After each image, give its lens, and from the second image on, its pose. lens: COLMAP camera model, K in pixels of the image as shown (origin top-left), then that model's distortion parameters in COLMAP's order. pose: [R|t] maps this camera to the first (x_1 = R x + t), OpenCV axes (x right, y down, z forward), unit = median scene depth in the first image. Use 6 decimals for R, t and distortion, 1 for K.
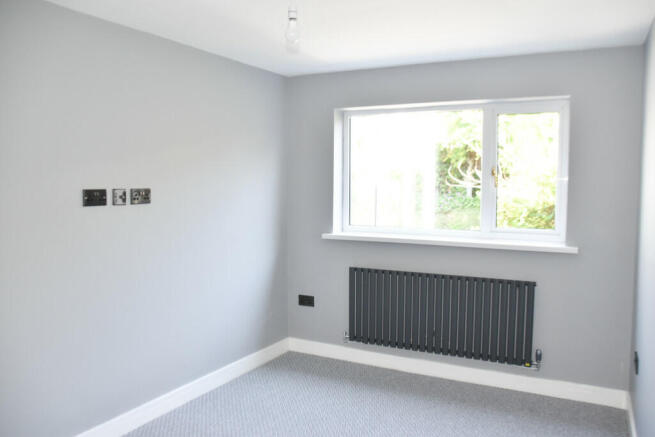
lens RADIAL K [[514.8, 0, 327.5], [0, 514.8, 218.5], [0, 0, 1]] dist [-0.117375, -0.001330]
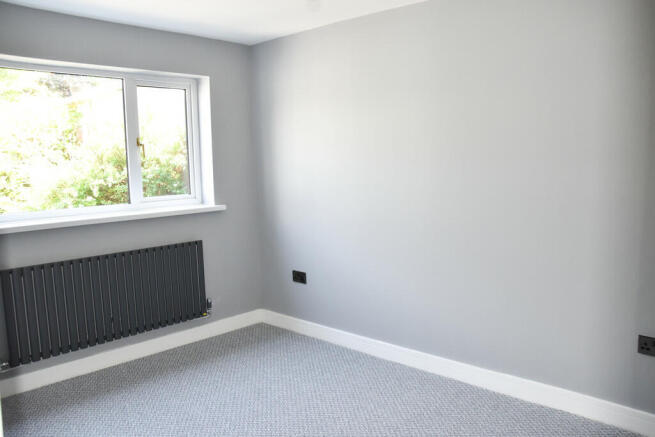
lens RADIAL K [[514.3, 0, 327.5], [0, 514.3, 218.5], [0, 0, 1]] dist [-0.162406, 0.000032]
pose [[0.251286, -0.135727, 0.958349, -0.596135], [0.074326, 0.989902, 0.120706, -0.038670], [-0.965055, 0.040899, 0.258837, 0.425676]]
